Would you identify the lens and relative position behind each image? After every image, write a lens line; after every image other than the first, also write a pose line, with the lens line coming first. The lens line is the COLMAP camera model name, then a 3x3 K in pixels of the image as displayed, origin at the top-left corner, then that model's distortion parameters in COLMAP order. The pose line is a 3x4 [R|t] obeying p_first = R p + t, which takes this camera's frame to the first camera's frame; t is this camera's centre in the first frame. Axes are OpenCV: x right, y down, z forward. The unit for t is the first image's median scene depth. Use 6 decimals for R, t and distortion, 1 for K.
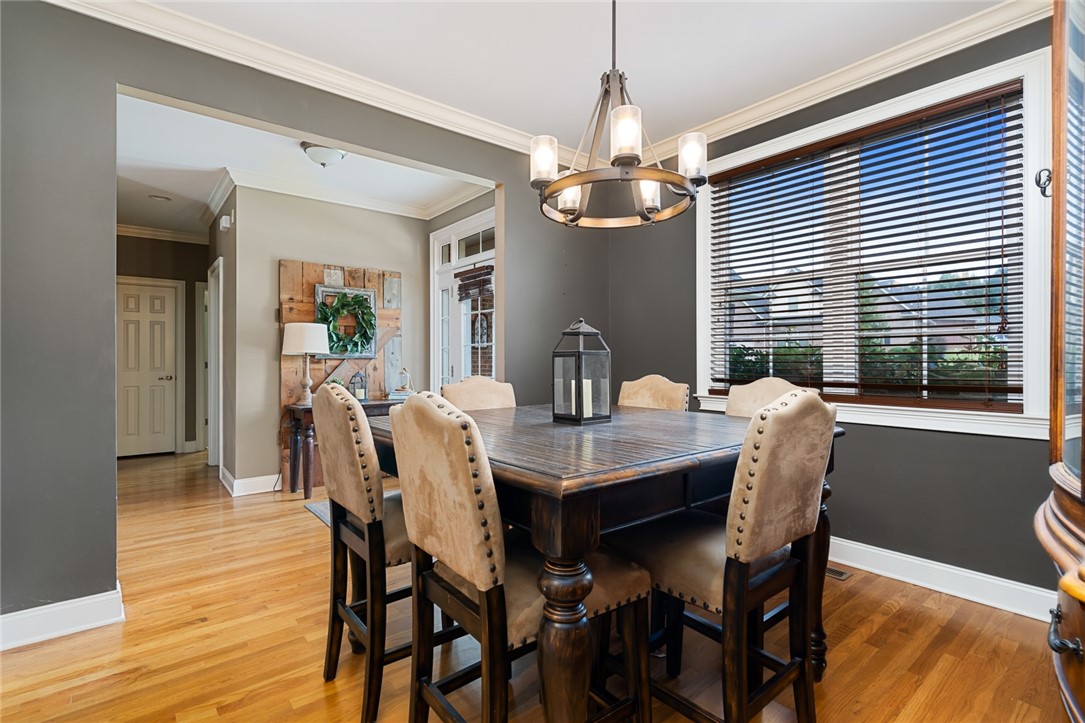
lens RADIAL K [[501.8, 0, 535.1], [0, 501.8, 355.8], [0, 0, 1]] dist [-0.002290, 0.000827]
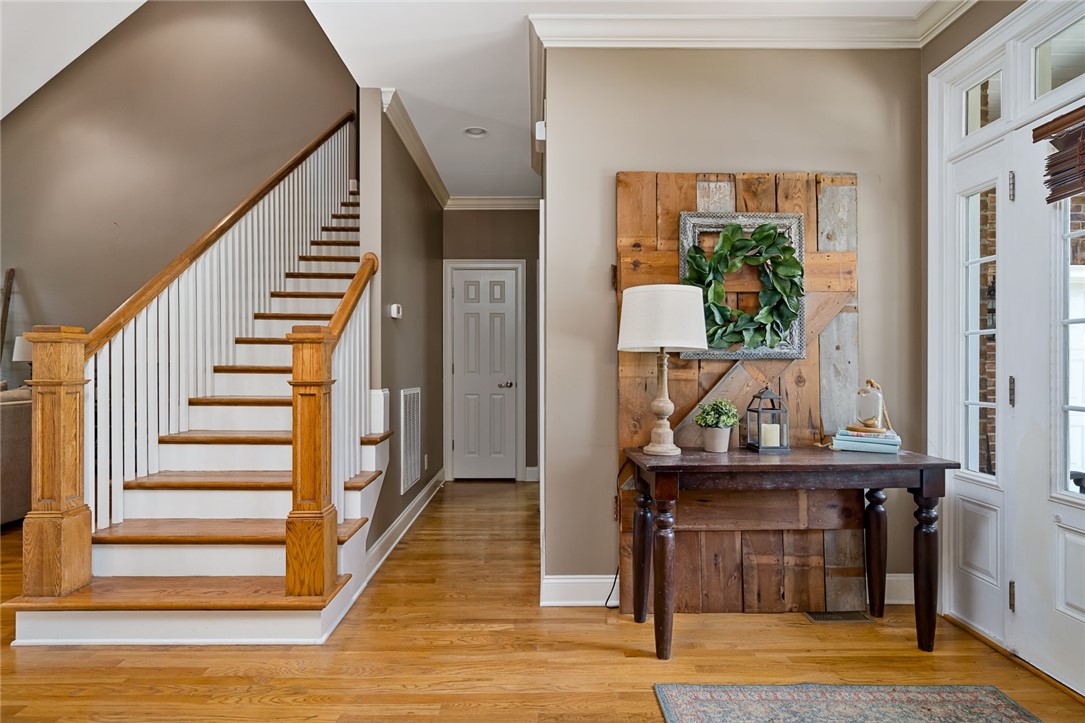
lens RADIAL K [[555.8, 0, 539.6], [0, 555.8, 365.5], [0, 0, 1]] dist [-0.001096, 0.000964]
pose [[0.777331, 0.005286, -0.629069, -0.189494], [0.004337, 0.999896, 0.013762, 0.003553], [0.629077, -0.013426, 0.777227, 0.460181]]
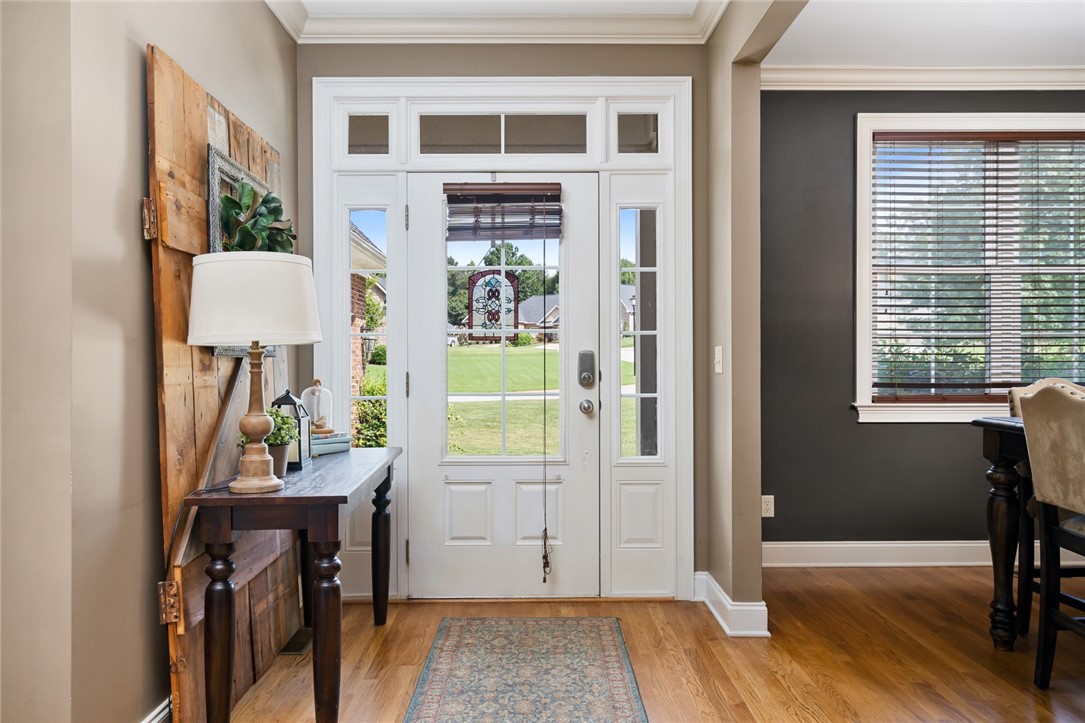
lens RADIAL K [[750.7, 0, 542.2], [0, 750.7, 365.6], [0, 0, 1]] dist [0.007229, 0.000228]
pose [[0.633717, -0.005777, 0.773543, -0.681546], [-0.004358, 0.999930, 0.011038, 0.004632], [-0.773553, -0.010366, 0.633647, 0.475449]]
